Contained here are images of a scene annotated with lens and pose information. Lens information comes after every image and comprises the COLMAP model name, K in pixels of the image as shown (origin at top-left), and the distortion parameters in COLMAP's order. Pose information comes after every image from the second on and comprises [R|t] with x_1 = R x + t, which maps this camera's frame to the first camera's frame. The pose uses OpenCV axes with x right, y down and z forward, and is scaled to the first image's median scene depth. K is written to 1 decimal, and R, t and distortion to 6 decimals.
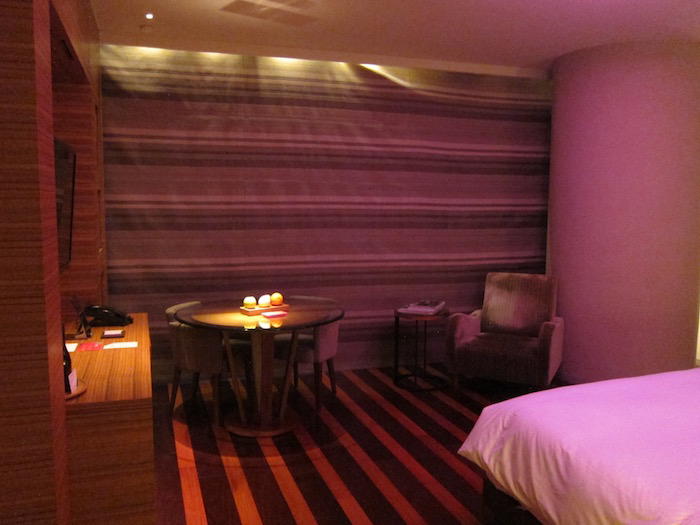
lens RADIAL K [[583.4, 0, 350.0], [0, 583.4, 262.5], [0, 0, 1]] dist [-0.039321, 0.001445]
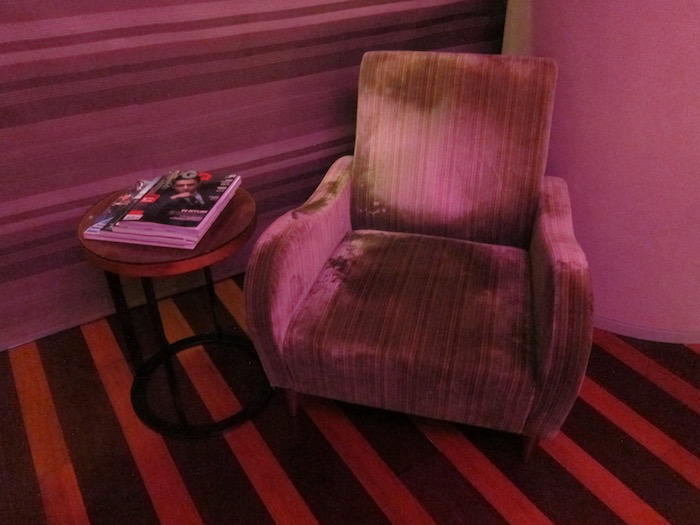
lens RADIAL K [[583.4, 0, 350.0], [0, 583.4, 262.5], [0, 0, 1]] dist [-0.039321, 0.001445]
pose [[0.972907, -0.146211, 0.179091, 0.150698], [0.043901, 0.877371, 0.477800, -0.040720], [-0.226989, -0.456993, 0.860019, 0.657878]]
